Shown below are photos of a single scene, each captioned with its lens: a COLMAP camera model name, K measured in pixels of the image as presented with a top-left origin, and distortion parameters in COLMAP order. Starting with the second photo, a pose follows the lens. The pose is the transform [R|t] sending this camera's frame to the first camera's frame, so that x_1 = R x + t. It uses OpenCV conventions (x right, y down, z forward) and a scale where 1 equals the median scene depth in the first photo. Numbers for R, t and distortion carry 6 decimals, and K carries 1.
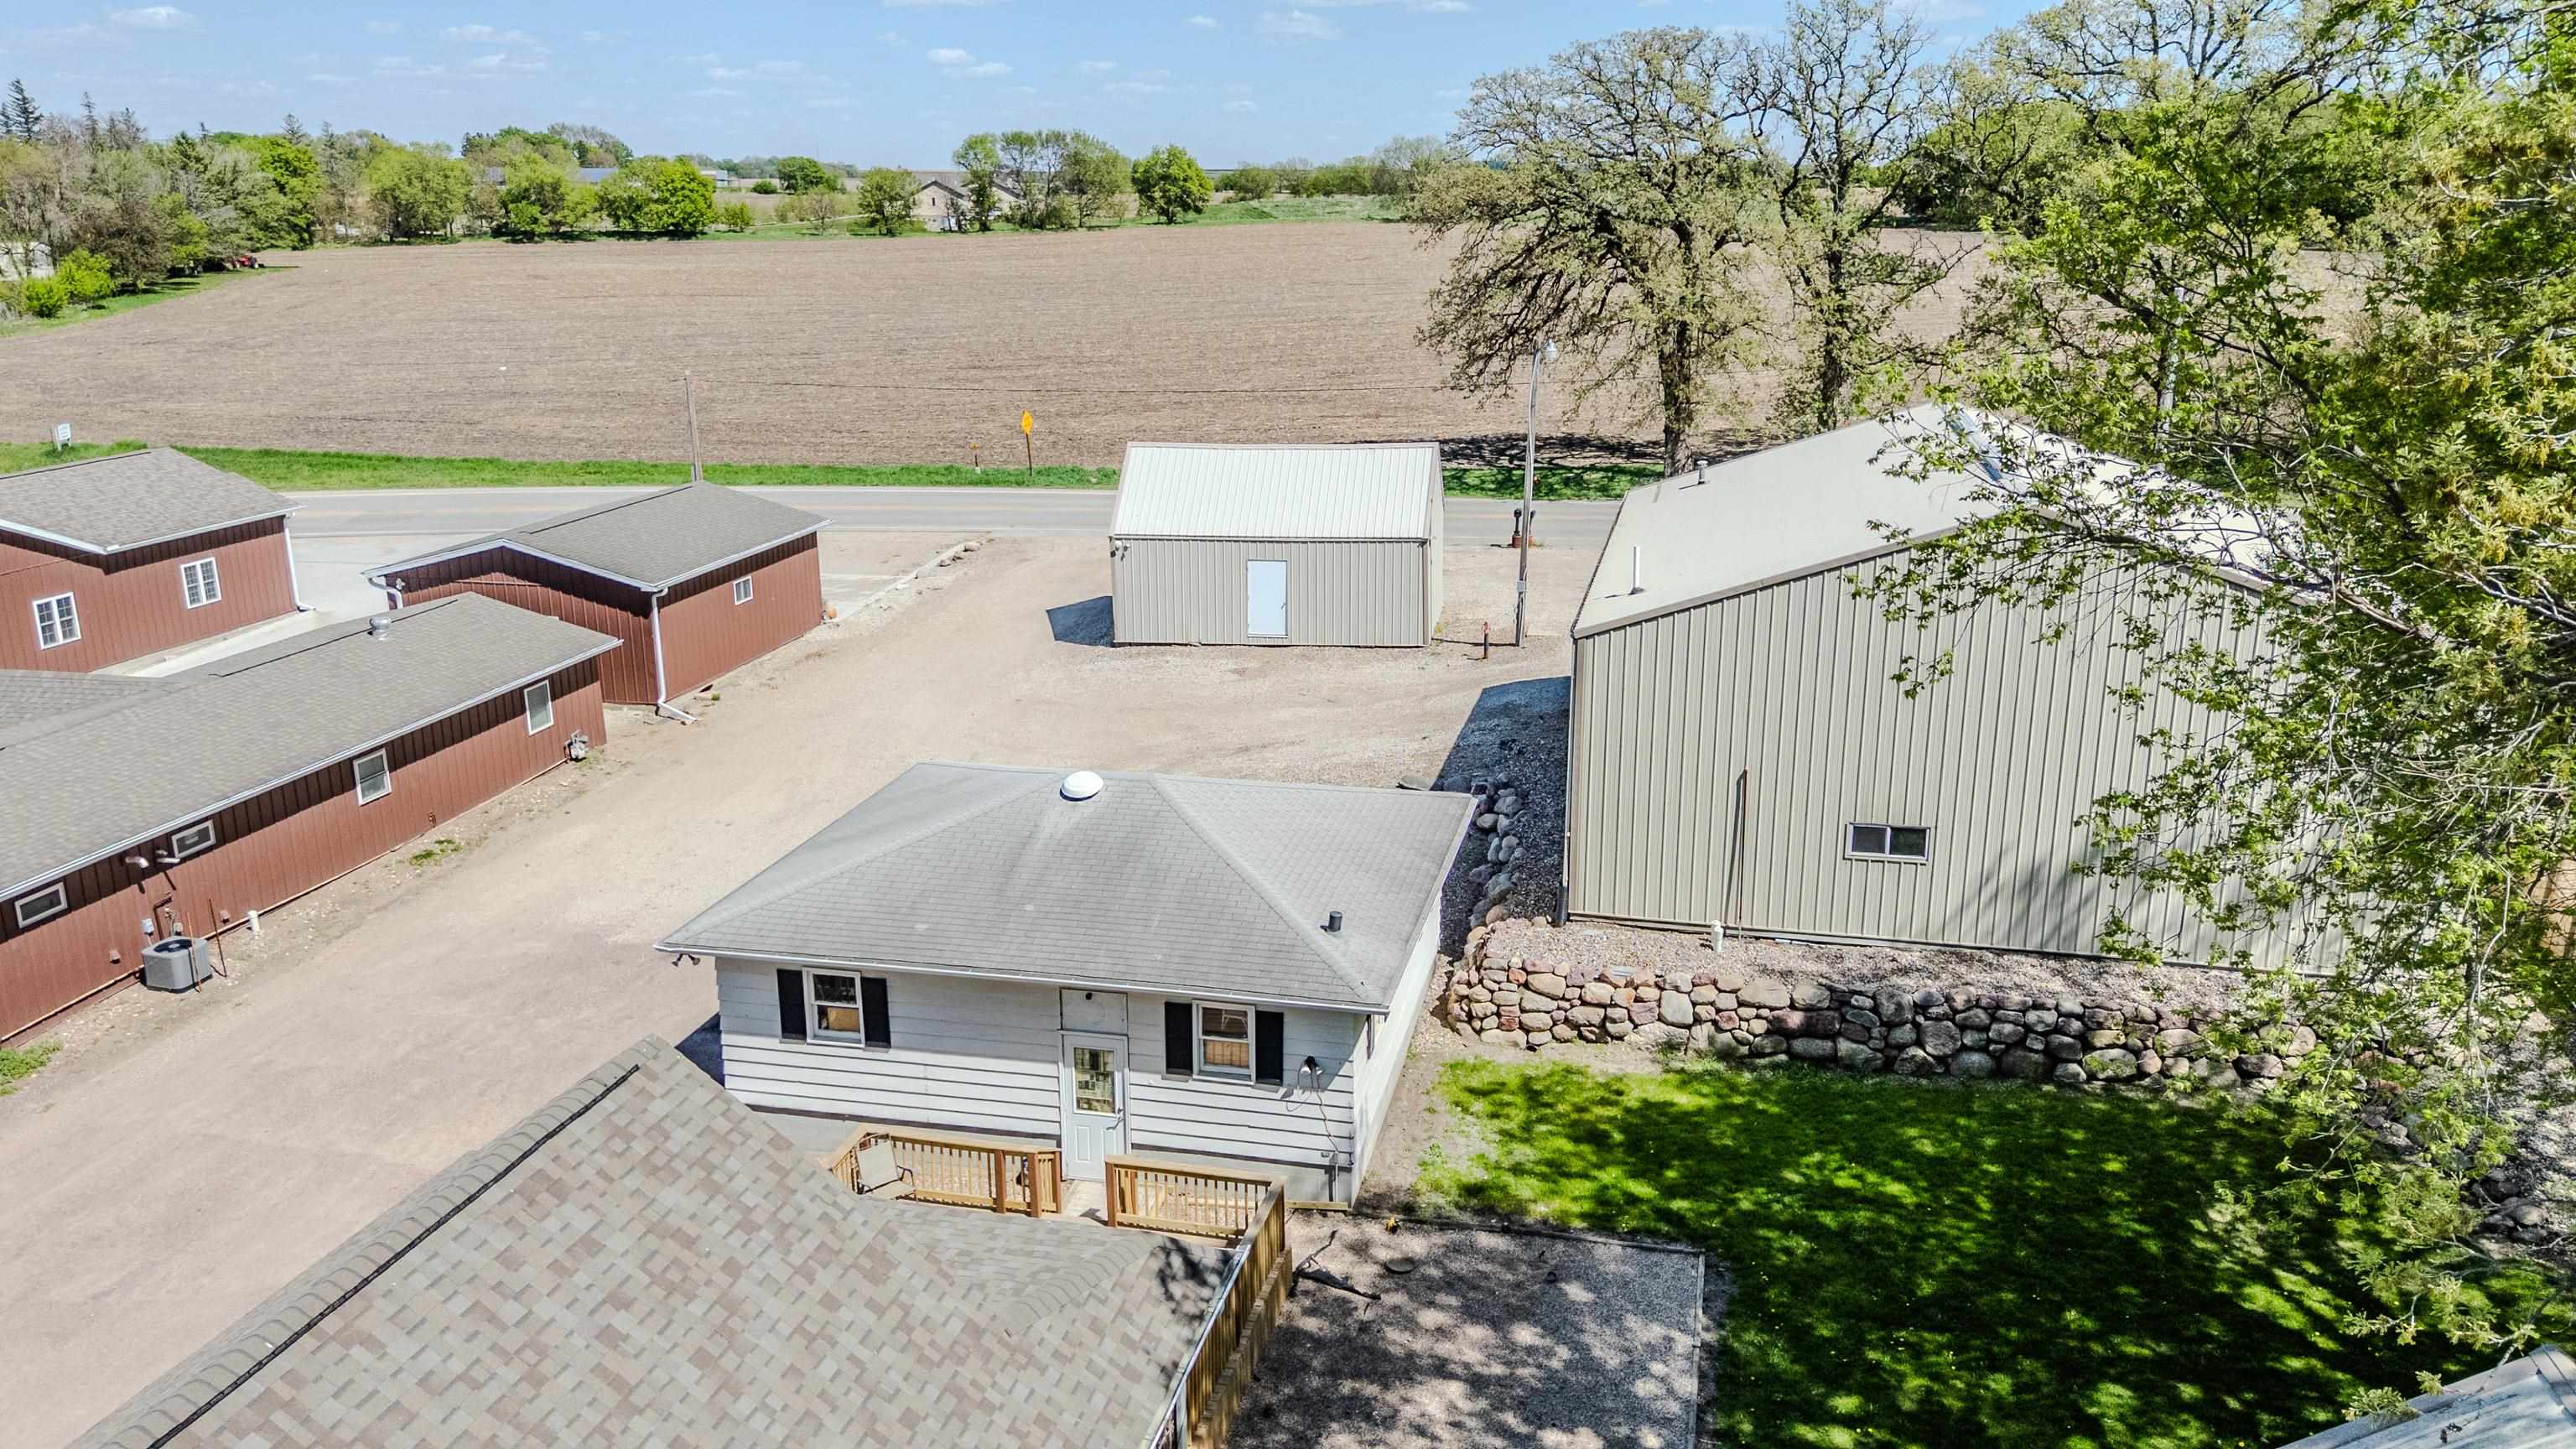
lens RADIAL K [[1876.0, 0, 1298.5], [0, 1876.0, 686.9], [0, 0, 1]] dist [0.086133, -0.090434]
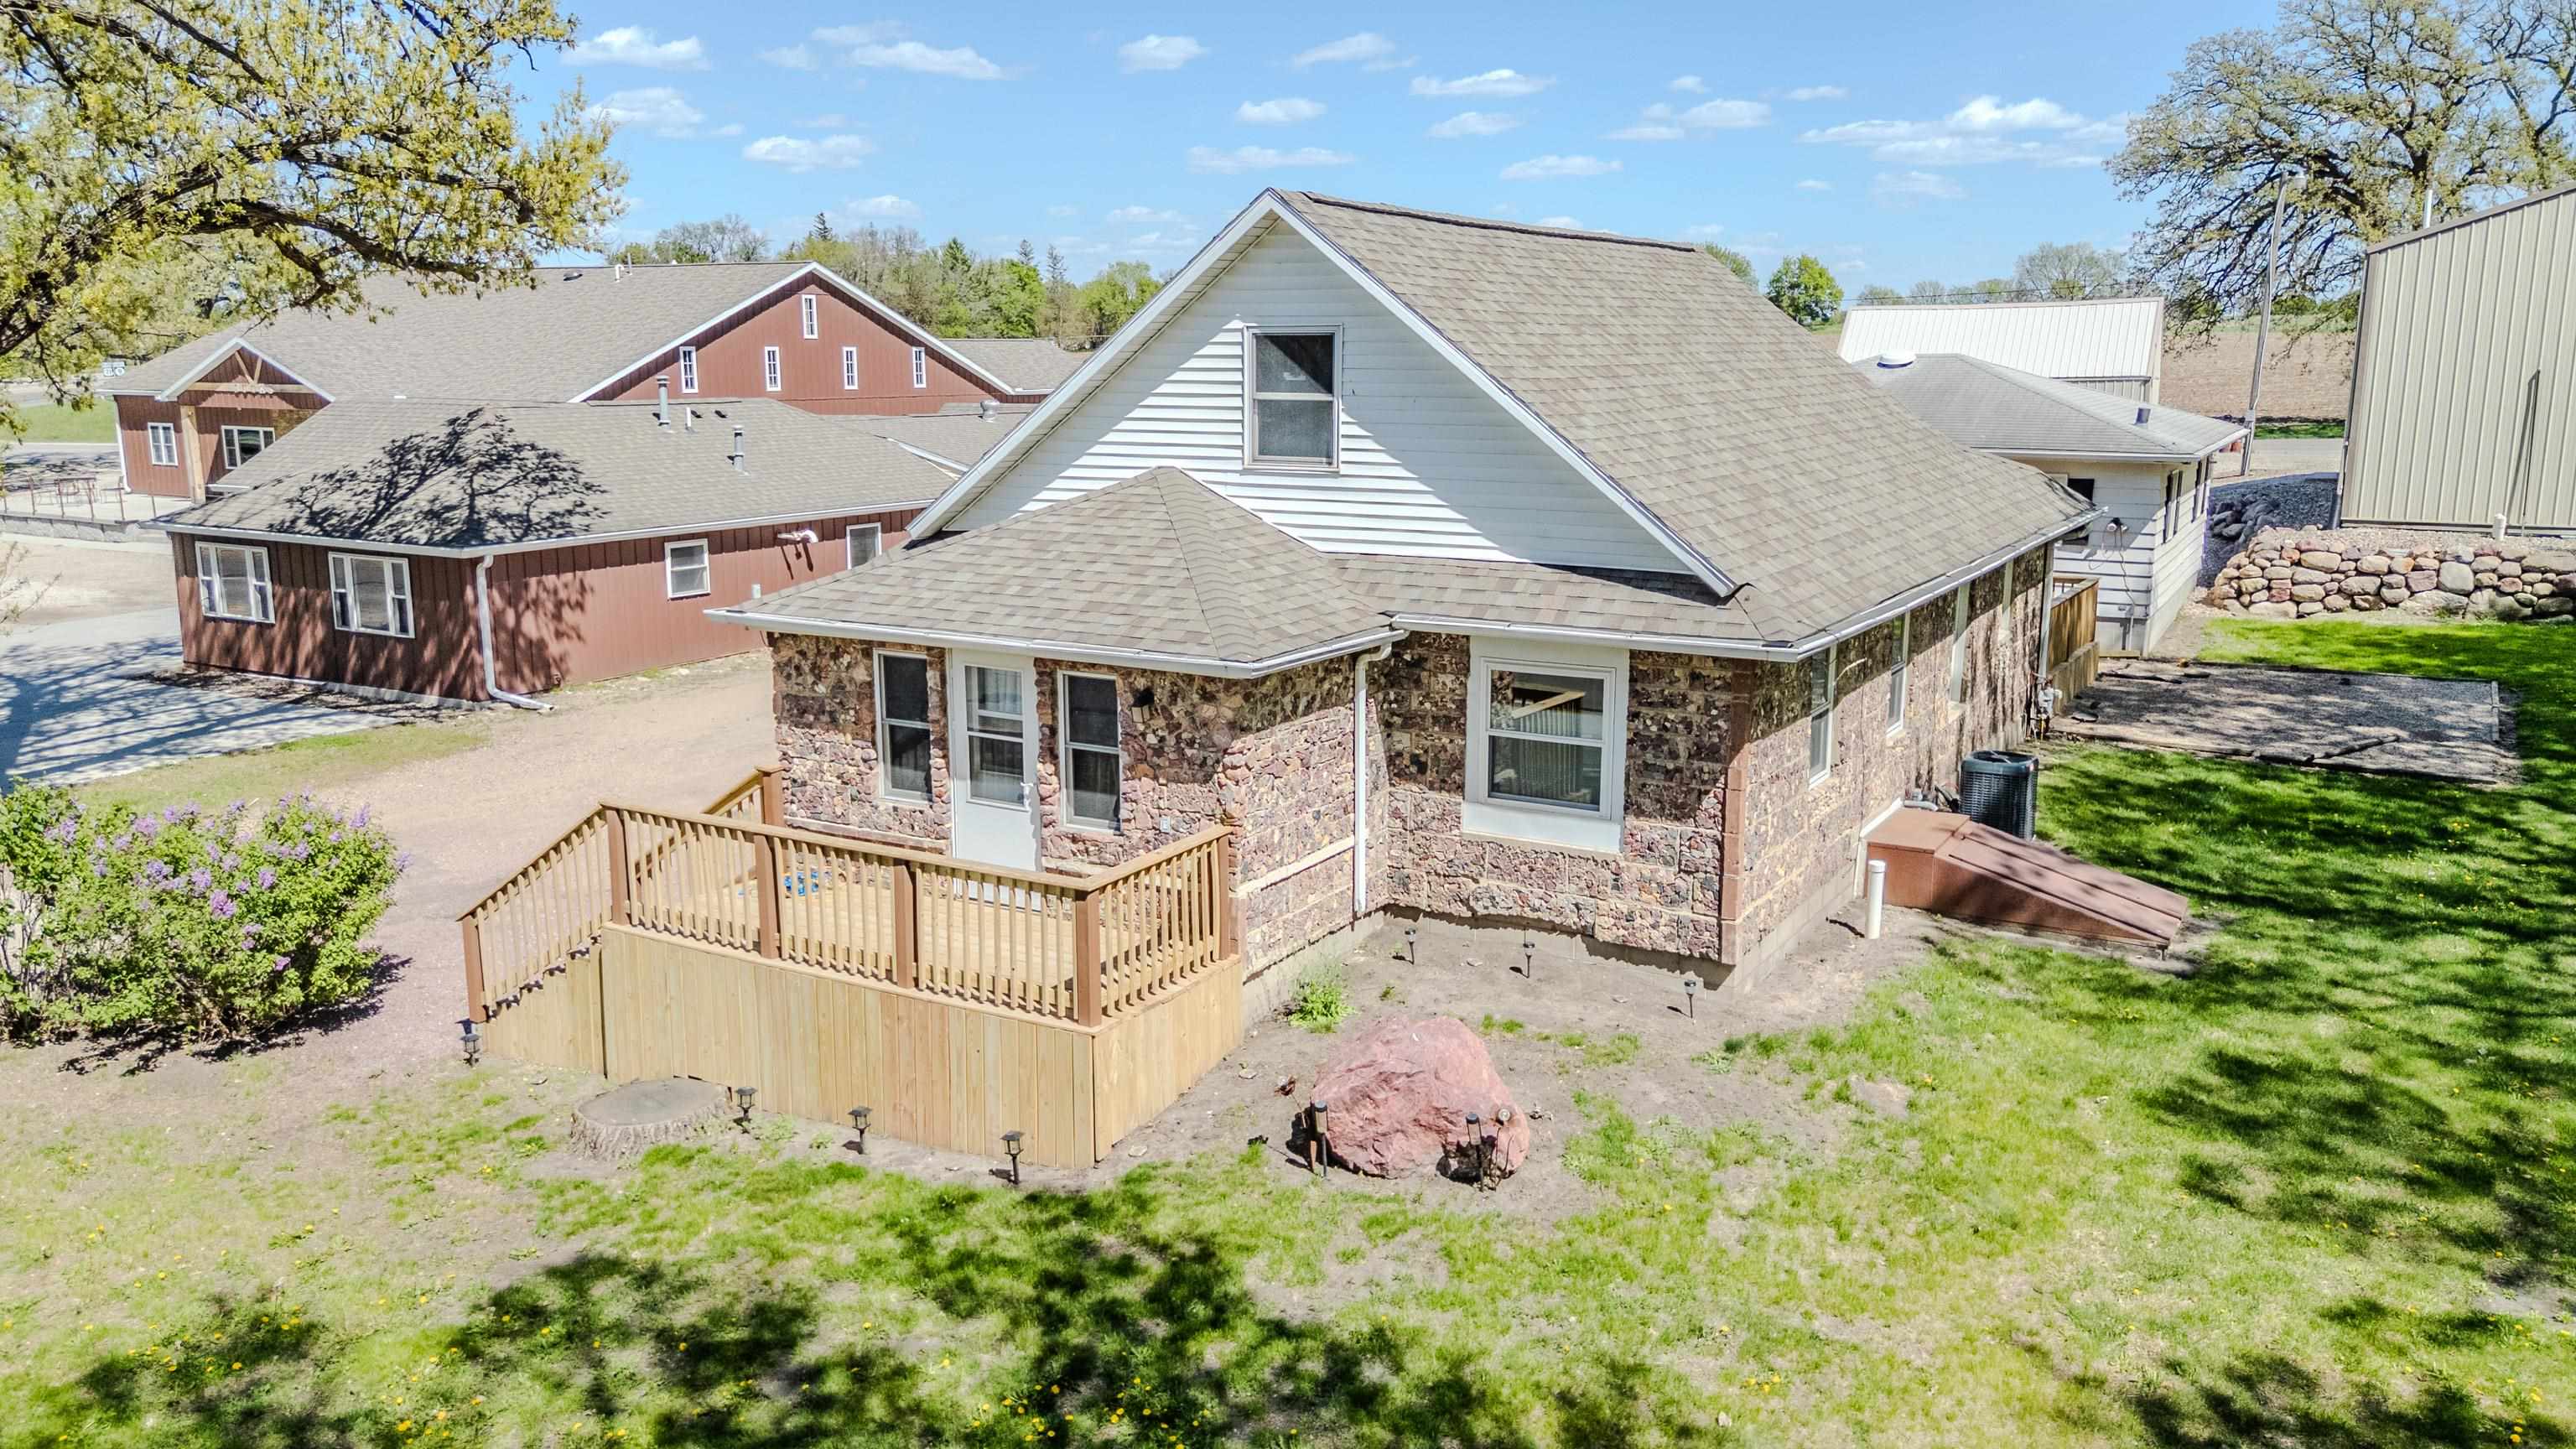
lens RADIAL K [[1876.0, 0, 1298.5], [0, 1876.0, 686.9], [0, 0, 1]] dist [0.086133, -0.090434]
pose [[0.953369, 0.063071, -0.295143, -0.106285], [-0.087407, 0.993711, -0.069991, 0.368494], [0.288872, 0.092524, 0.952886, -0.236489]]
